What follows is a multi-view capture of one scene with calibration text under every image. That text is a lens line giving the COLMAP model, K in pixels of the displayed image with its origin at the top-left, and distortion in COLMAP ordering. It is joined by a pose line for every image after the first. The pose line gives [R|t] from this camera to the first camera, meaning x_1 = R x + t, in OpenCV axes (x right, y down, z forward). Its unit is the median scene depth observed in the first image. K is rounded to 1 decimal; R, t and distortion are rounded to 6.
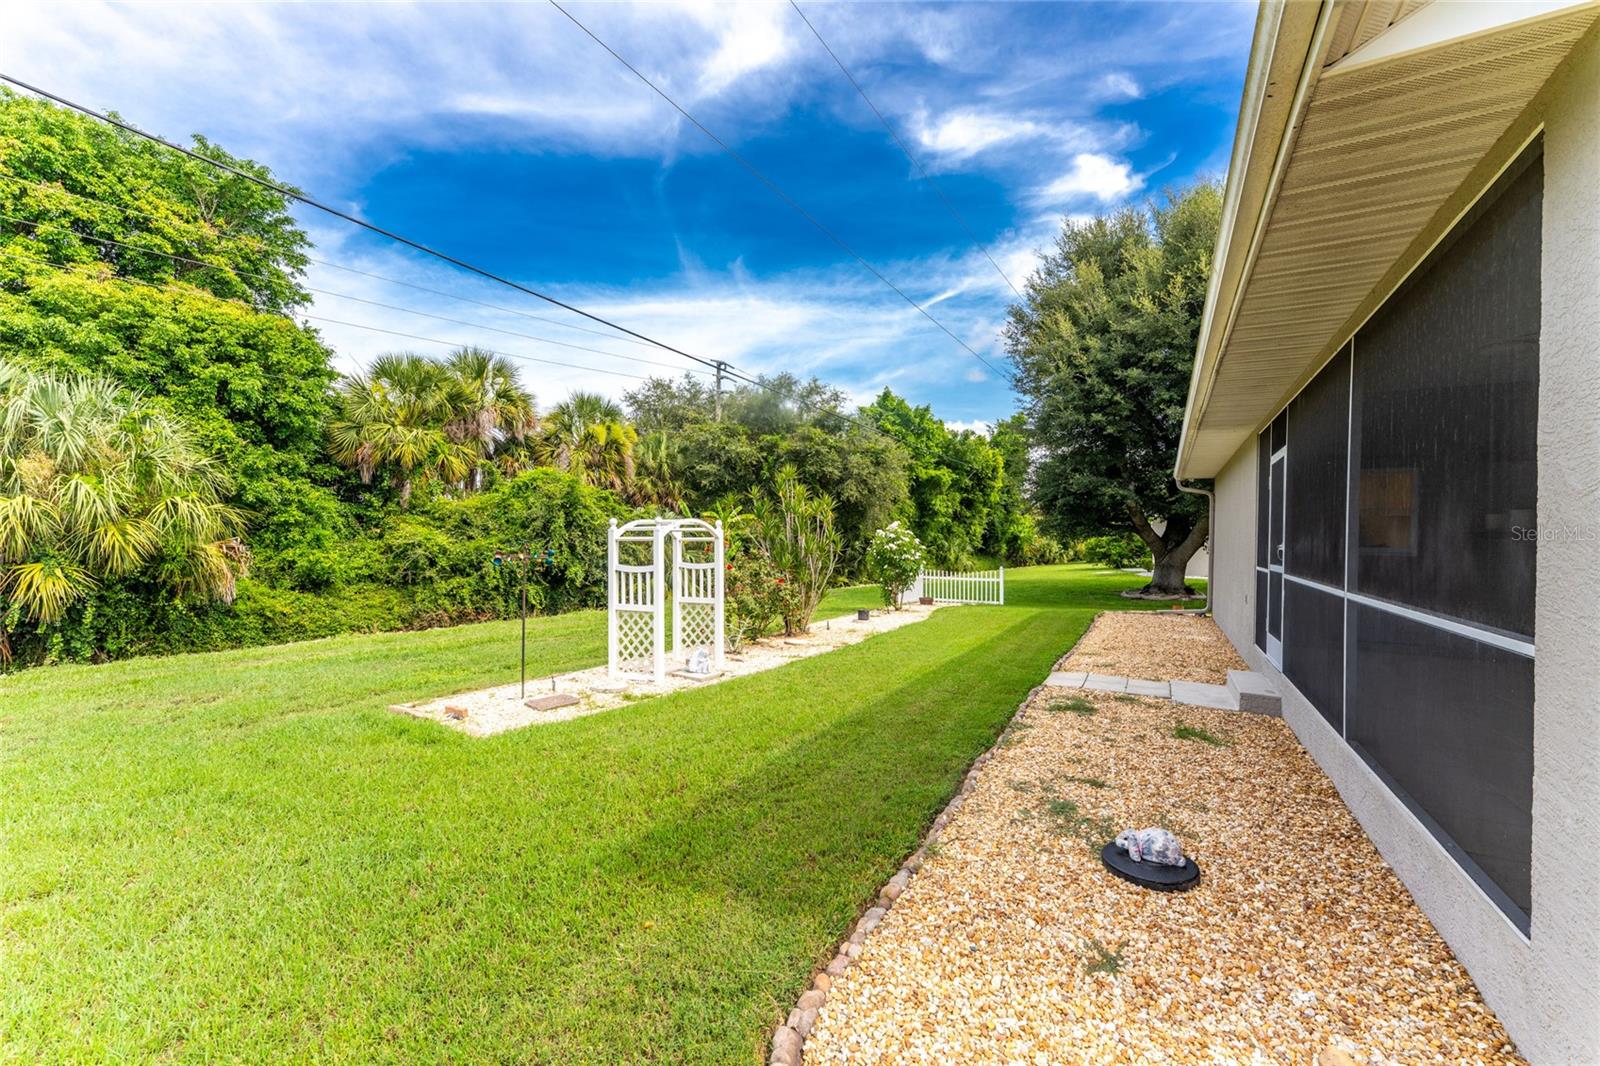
lens RADIAL K [[661.3, 0, 792.8], [0, 661.3, 555.6], [0, 0, 1]] dist [0.002538, -0.000238]
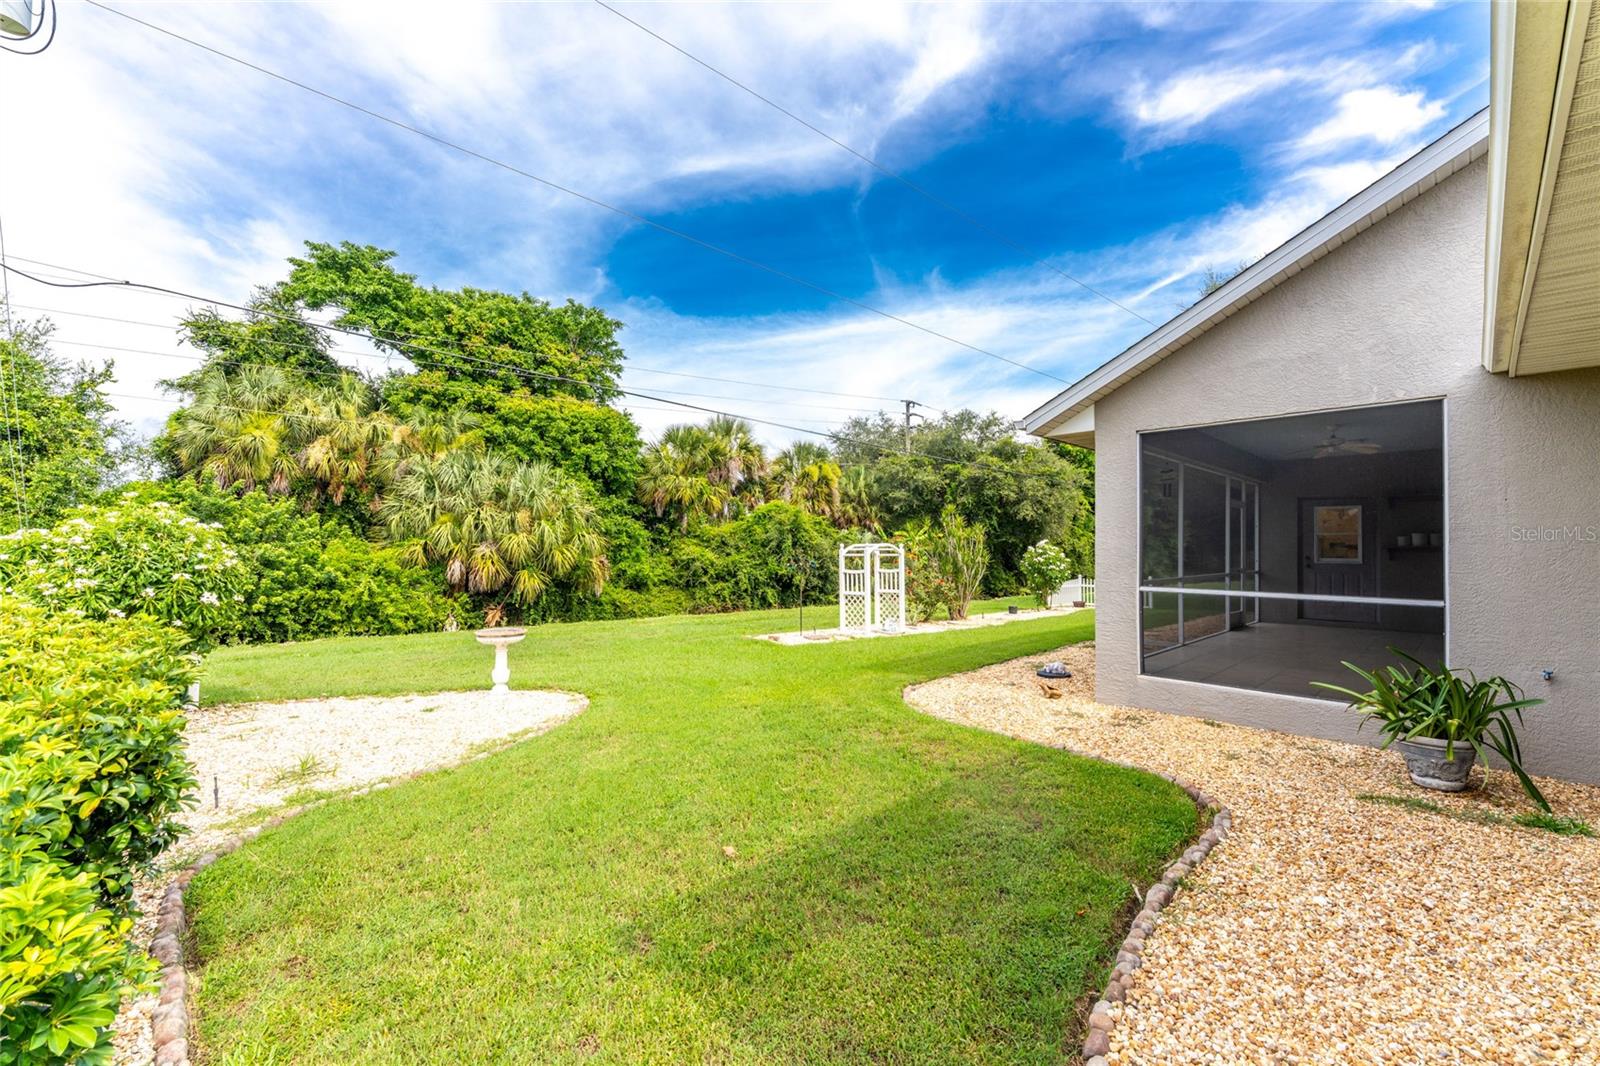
lens RADIAL K [[661.3, 0, 792.8], [0, 661.3, 555.6], [0, 0, 1]] dist [0.002538, -0.000238]
pose [[0.957037, -0.005053, -0.289921, 0.049070], [-0.001147, 0.999774, -0.021209, 0.005144], [0.289963, 0.020630, 0.956816, -0.286787]]
